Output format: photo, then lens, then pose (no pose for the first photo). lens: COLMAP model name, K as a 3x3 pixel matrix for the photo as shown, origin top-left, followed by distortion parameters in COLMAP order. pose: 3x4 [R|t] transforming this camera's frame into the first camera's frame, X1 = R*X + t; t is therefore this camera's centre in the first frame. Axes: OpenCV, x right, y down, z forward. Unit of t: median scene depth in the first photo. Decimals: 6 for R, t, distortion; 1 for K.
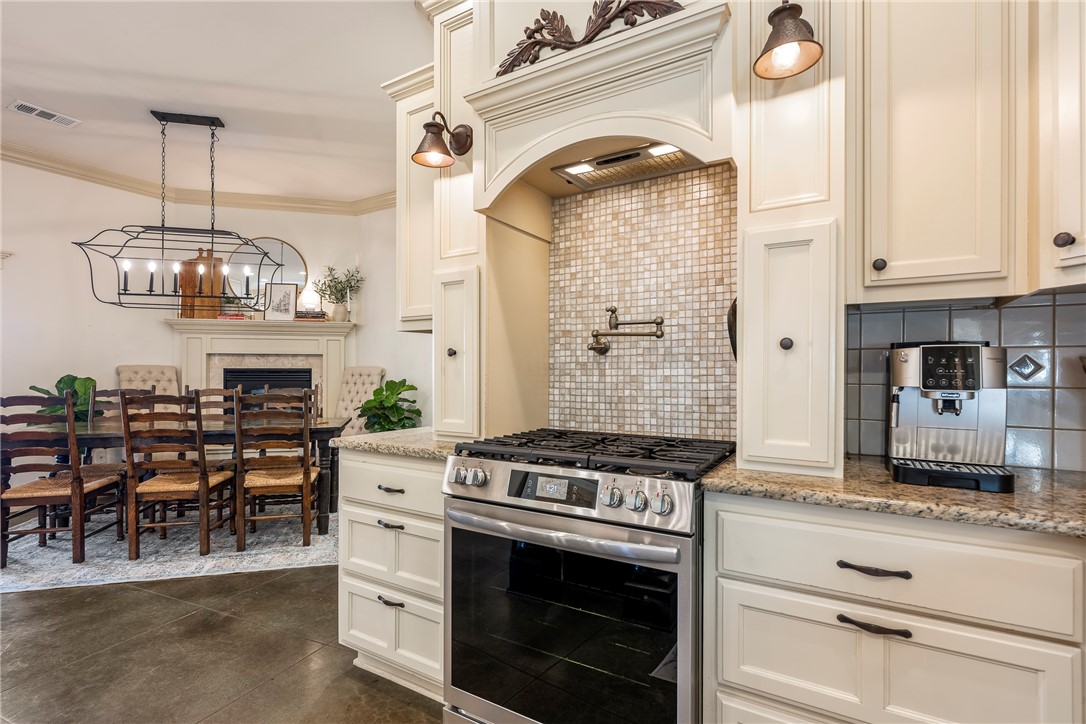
lens RADIAL K [[531.3, 0, 534.7], [0, 531.3, 379.2], [0, 0, 1]] dist [0.015215, -0.000873]
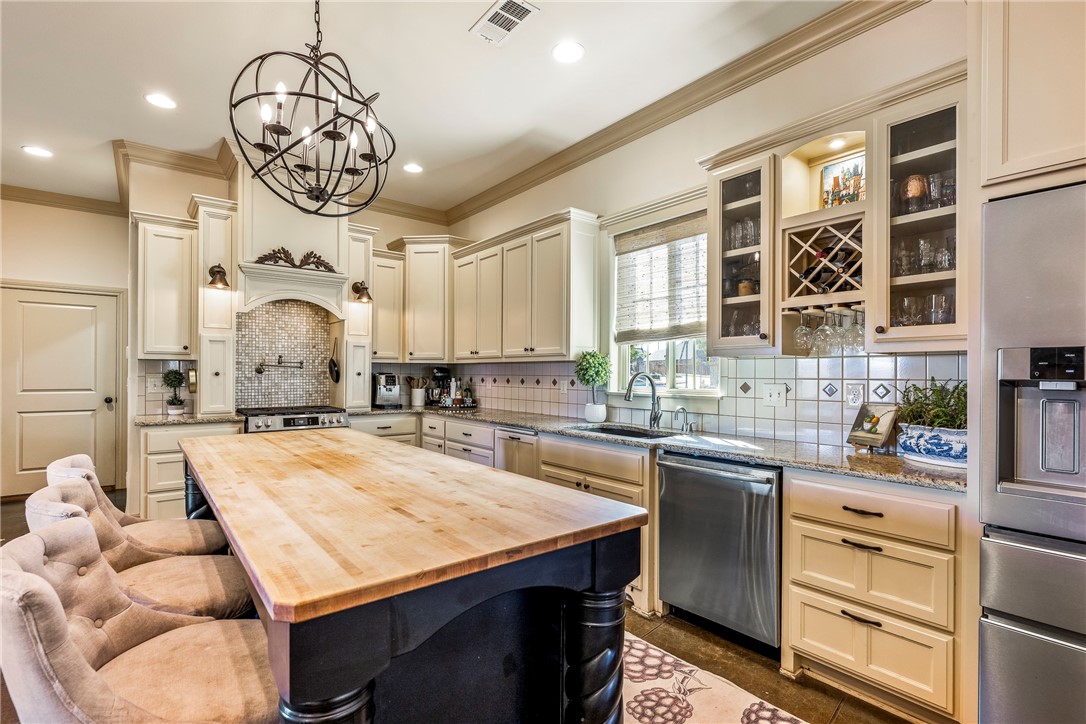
lens RADIAL K [[495.5, 0, 536.7], [0, 495.5, 371.7], [0, 0, 1]] dist [-0.001998, -0.001491]
pose [[0.322641, 0.009588, 0.946473, -2.131506], [0.008633, 0.999877, -0.013072, -0.024062], [-0.946482, 0.012388, 0.322519, -1.113637]]
